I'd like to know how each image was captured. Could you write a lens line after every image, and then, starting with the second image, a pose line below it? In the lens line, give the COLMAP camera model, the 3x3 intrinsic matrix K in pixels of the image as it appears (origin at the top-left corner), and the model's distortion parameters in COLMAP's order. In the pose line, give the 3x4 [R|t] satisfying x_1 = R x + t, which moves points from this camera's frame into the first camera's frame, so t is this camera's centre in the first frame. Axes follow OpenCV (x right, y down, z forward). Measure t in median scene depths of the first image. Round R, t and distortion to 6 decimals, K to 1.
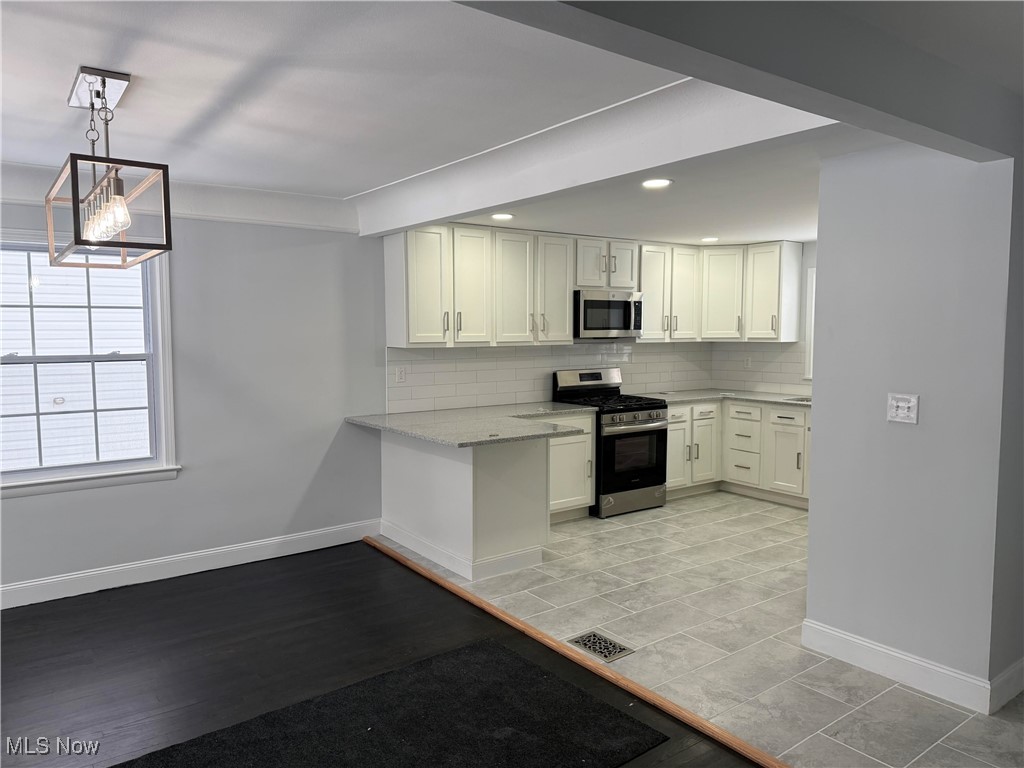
lens RADIAL K [[714.3, 0, 510.5], [0, 714.3, 383.8], [0, 0, 1]] dist [0.088336, -0.111451]
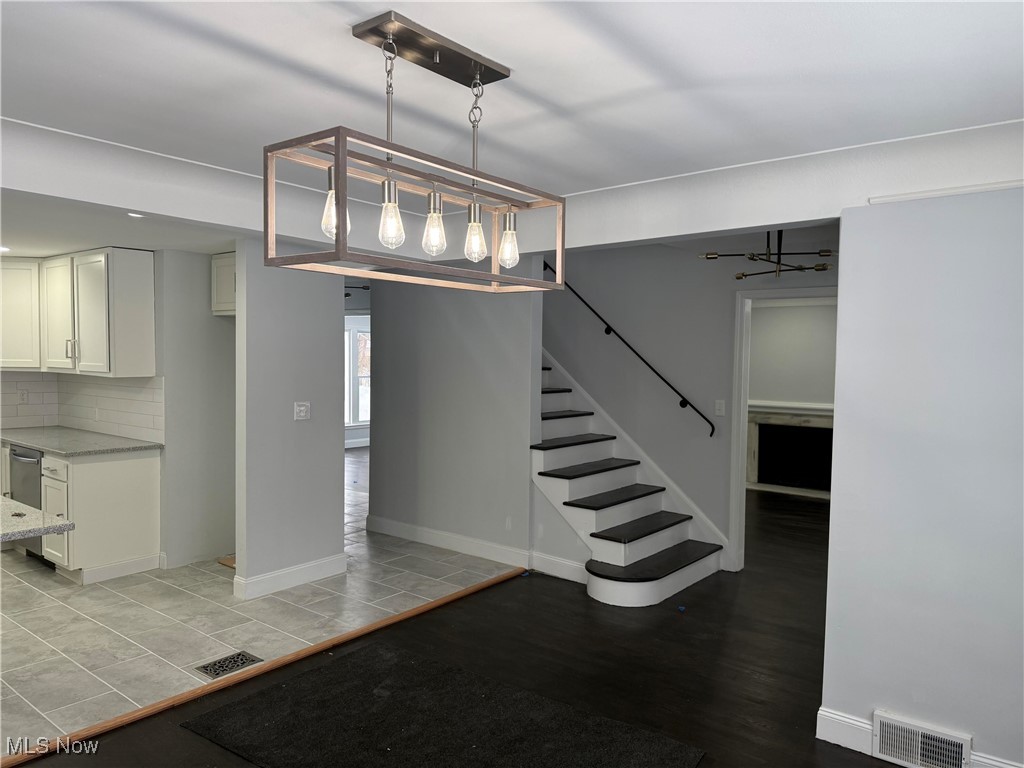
lens RADIAL K [[714.3, 0, 510.5], [0, 714.3, 383.8], [0, 0, 1]] dist [0.088336, -0.111451]
pose [[-0.247298, -0.047087, 0.967795, -0.871726], [0.058381, 0.996280, 0.063391, -0.078578], [-0.967179, 0.072177, -0.243629, 0.737887]]
